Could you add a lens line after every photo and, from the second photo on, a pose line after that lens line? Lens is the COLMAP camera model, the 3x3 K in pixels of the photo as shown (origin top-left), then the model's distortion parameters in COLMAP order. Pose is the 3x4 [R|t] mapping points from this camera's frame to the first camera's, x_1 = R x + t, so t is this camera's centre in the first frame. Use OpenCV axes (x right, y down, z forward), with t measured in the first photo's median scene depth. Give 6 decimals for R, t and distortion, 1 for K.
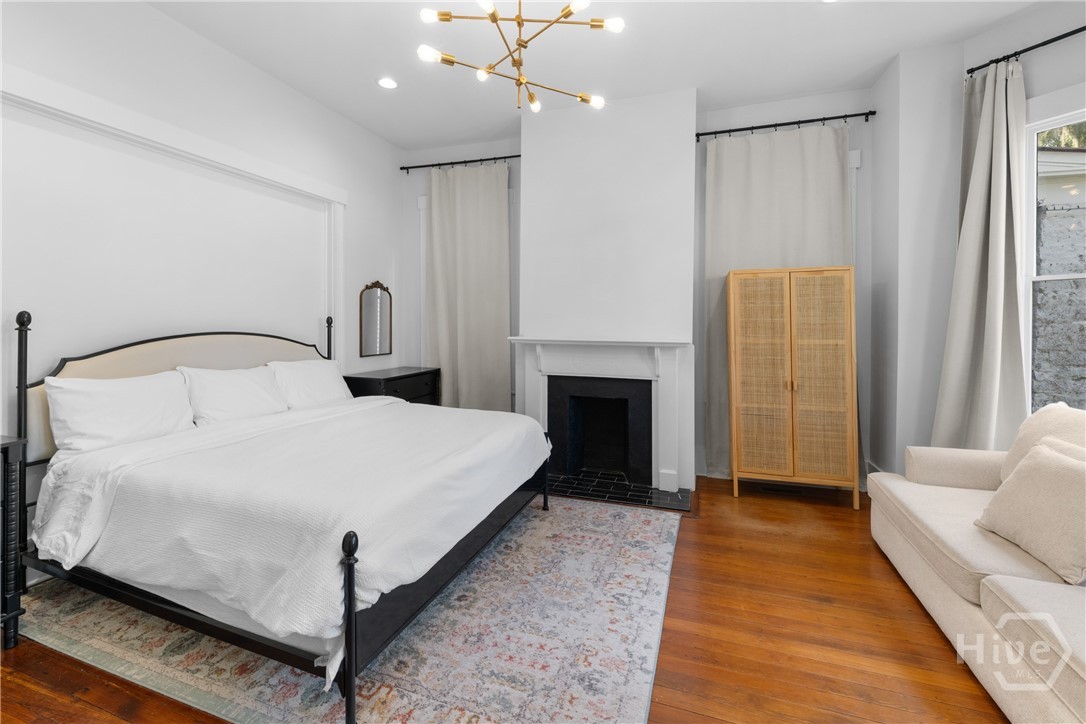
lens RADIAL K [[460.6, 0, 536.8], [0, 460.6, 353.0], [0, 0, 1]] dist [0.002309, -0.000871]
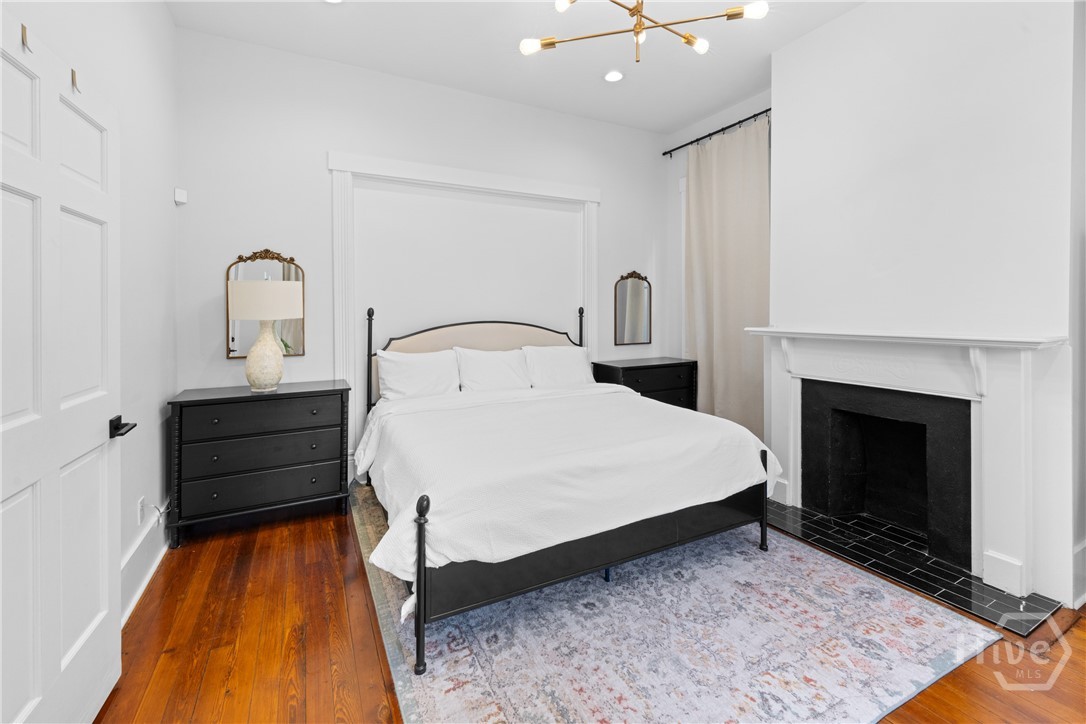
lens RADIAL K [[460.6, 0, 537.2], [0, 460.6, 337.4], [0, 0, 1]] dist [0.002309, -0.000871]
pose [[0.728861, 0.026228, -0.684159, 0.302630], [-0.033415, 0.999438, 0.002716, -0.009600], [0.683846, 0.020882, 0.729328, 0.182306]]
